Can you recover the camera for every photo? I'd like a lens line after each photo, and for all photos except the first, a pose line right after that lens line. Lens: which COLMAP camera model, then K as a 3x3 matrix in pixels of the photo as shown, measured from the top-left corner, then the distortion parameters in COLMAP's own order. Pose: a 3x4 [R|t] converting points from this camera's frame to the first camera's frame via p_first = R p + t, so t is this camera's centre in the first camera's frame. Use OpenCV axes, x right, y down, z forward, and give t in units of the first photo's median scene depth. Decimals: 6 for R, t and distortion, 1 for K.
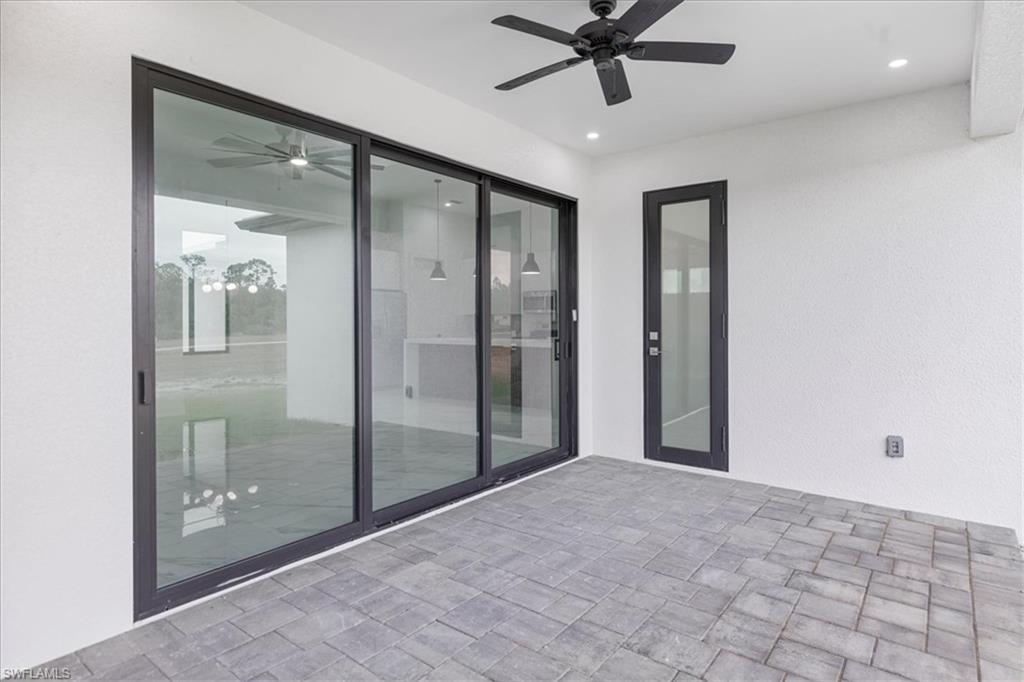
lens RADIAL K [[571.9, 0, 512.1], [0, 571.9, 326.0], [0, 0, 1]] dist [0.000225, -0.000776]
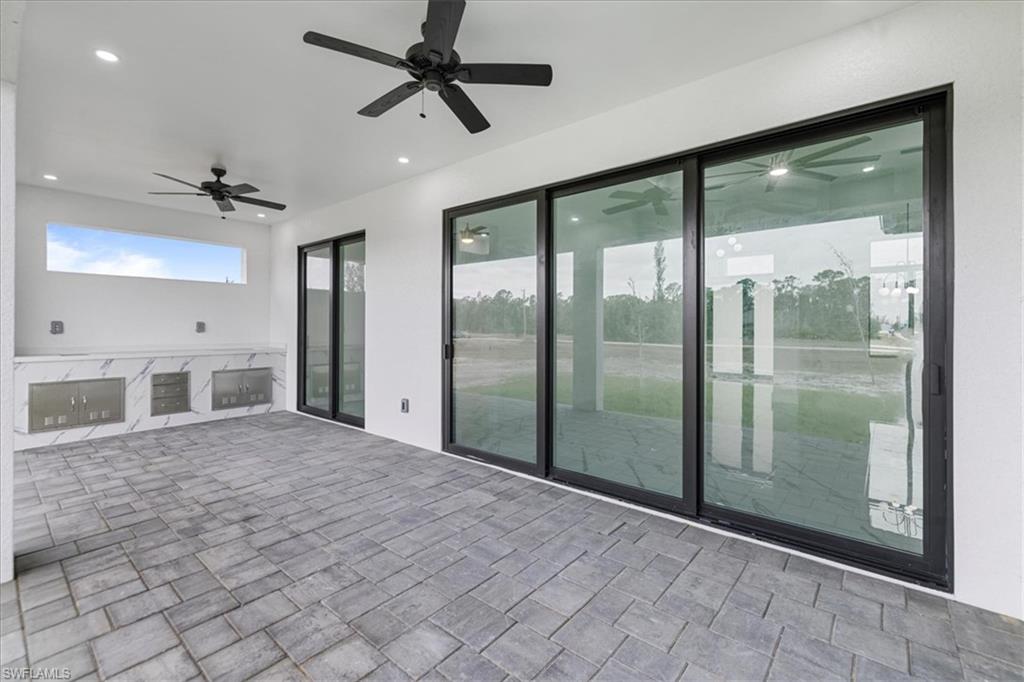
lens RADIAL K [[436.8, 0, 511.0], [0, 436.8, 329.8], [0, 0, 1]] dist [0.001851, 0.000222]
pose [[-0.043343, 0.010981, -0.999000, 0.892003], [-0.013546, 0.999841, 0.011578, -0.010562], [0.998968, 0.014035, -0.043187, 1.060556]]
